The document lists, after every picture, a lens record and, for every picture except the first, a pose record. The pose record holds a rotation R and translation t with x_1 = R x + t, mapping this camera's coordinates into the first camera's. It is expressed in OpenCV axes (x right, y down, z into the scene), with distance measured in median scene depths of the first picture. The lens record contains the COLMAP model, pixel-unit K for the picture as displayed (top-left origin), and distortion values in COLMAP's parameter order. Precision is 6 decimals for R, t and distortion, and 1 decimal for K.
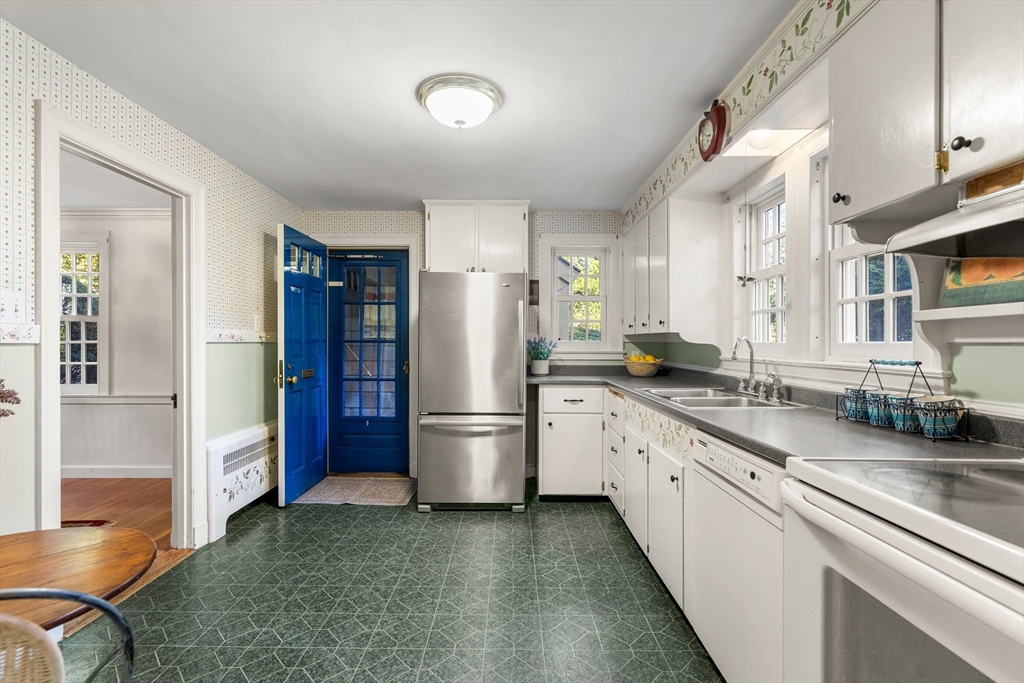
lens RADIAL K [[463.9, 0, 512.0], [0, 463.9, 341.5], [0, 0, 1]] dist [-0.000713, 0.000464]
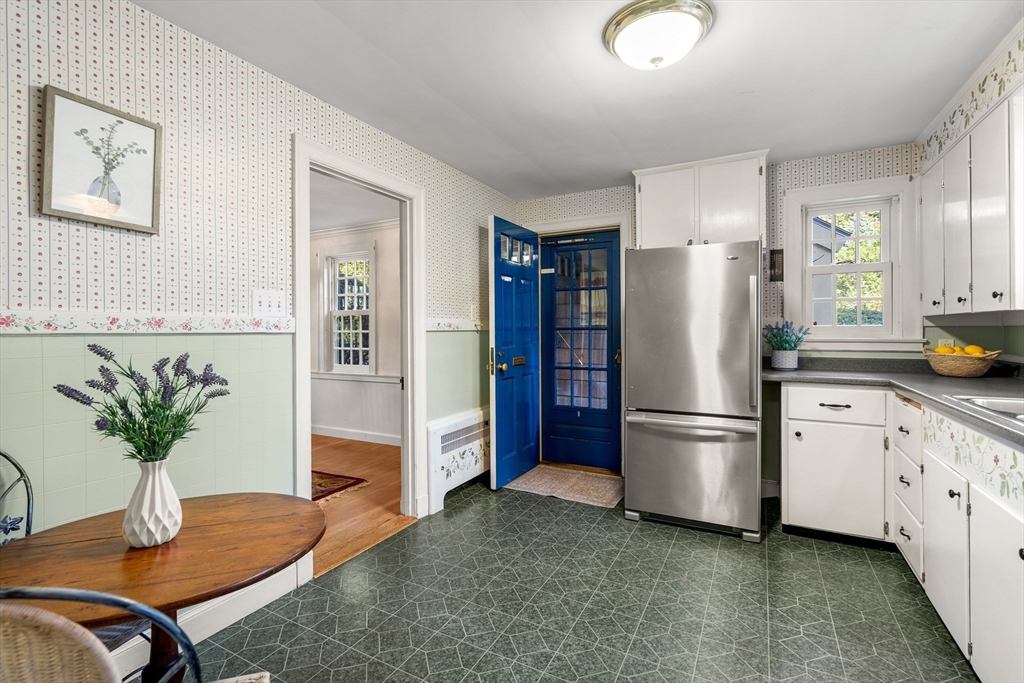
lens RADIAL K [[469.6, 0, 510.3], [0, 469.6, 331.4], [0, 0, 1]] dist [-0.000591, 0.001679]
pose [[0.880678, -0.007100, -0.473662, 0.033621], [0.009458, 0.999952, 0.002596, 0.001614], [0.473621, -0.006766, 0.880703, 0.097427]]
